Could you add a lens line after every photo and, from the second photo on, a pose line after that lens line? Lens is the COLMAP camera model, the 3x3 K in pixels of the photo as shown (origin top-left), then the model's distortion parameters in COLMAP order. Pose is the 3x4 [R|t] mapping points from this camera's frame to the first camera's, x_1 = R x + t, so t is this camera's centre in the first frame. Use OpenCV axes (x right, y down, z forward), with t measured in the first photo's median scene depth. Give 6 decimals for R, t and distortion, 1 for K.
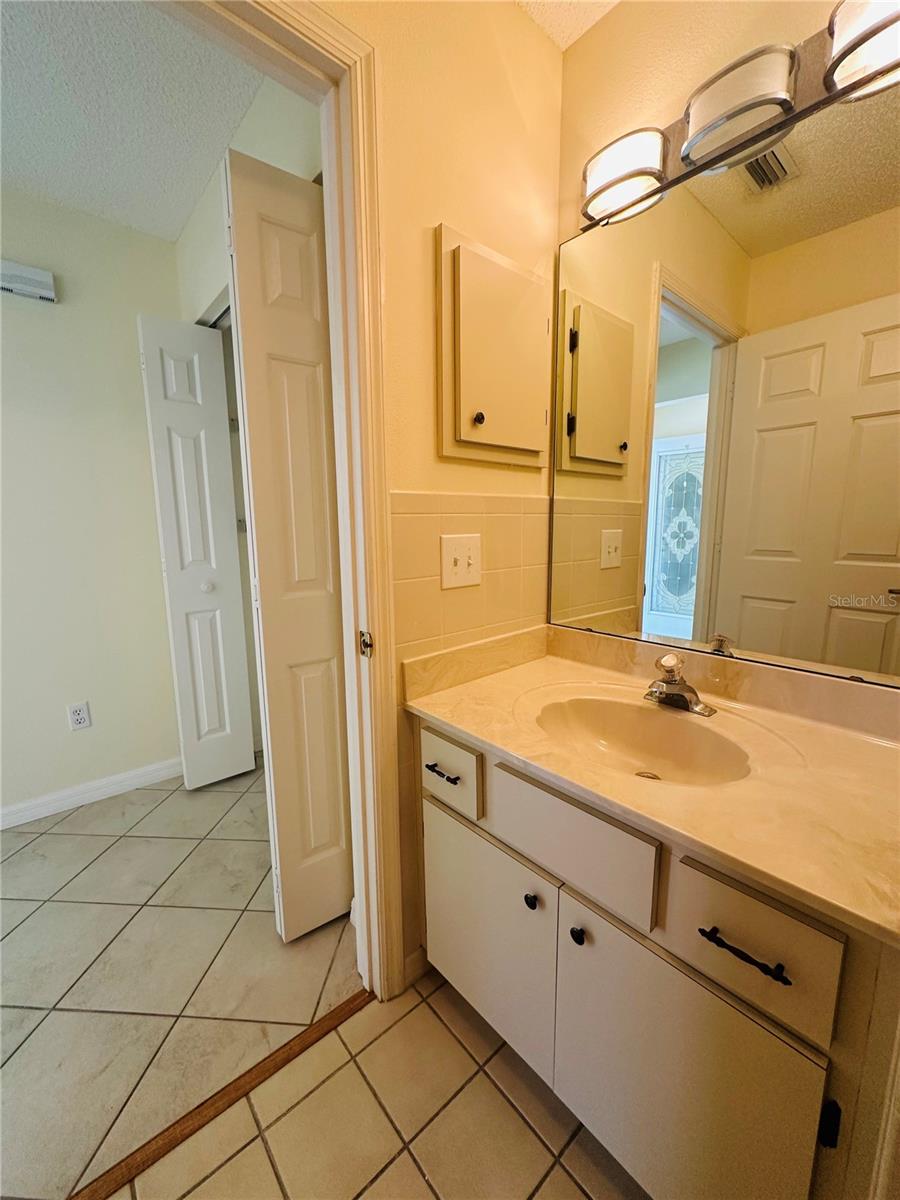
lens RADIAL K [[480.4, 0, 450.0], [0, 480.4, 600.0], [0, 0, 1]] dist [-0.003948, 0.000141]
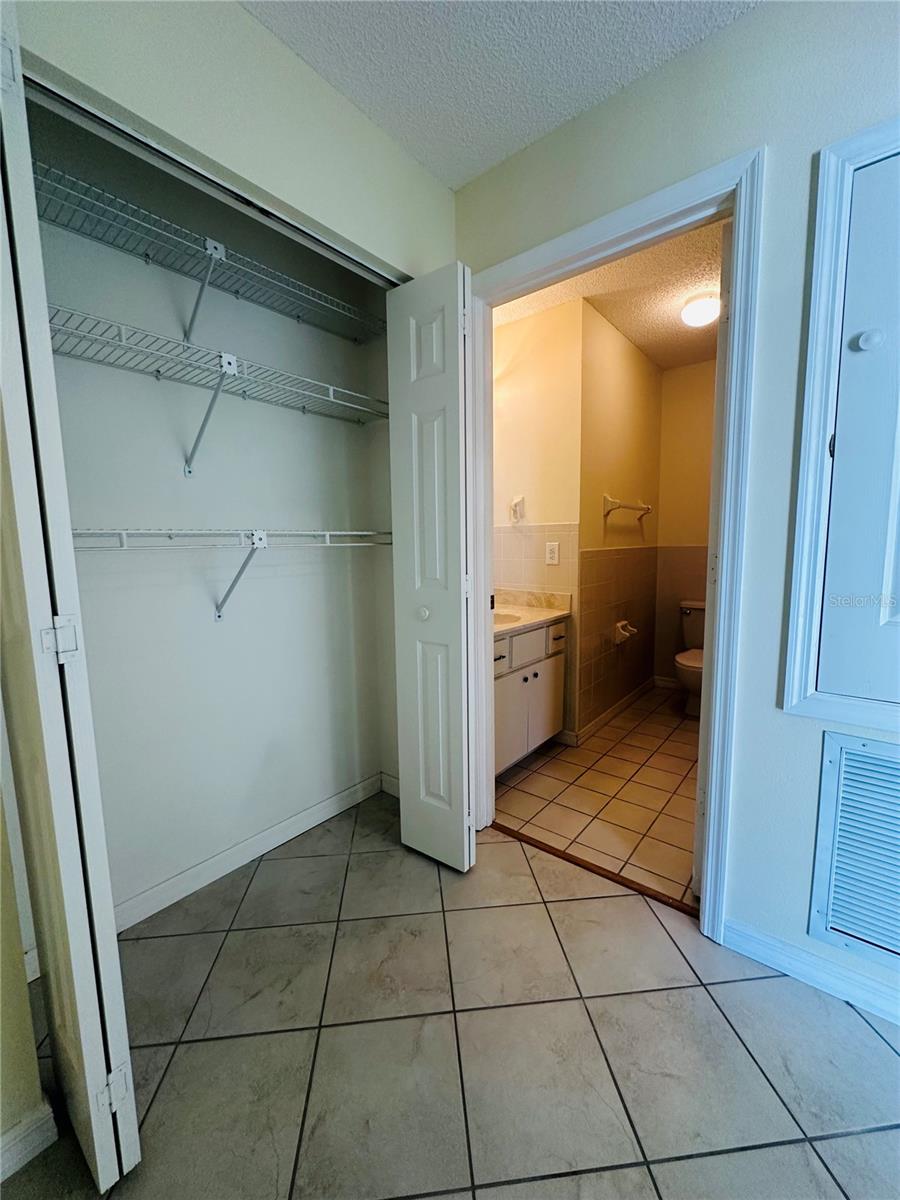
lens RADIAL K [[480.4, 0, 450.0], [0, 480.4, 600.0], [0, 0, 1]] dist [-0.003948, 0.000141]
pose [[-0.166101, -0.106300, 0.980363, -2.080794], [0.167818, 0.976623, 0.134328, -0.198855], [-0.971724, 0.186834, -0.144379, 1.548888]]
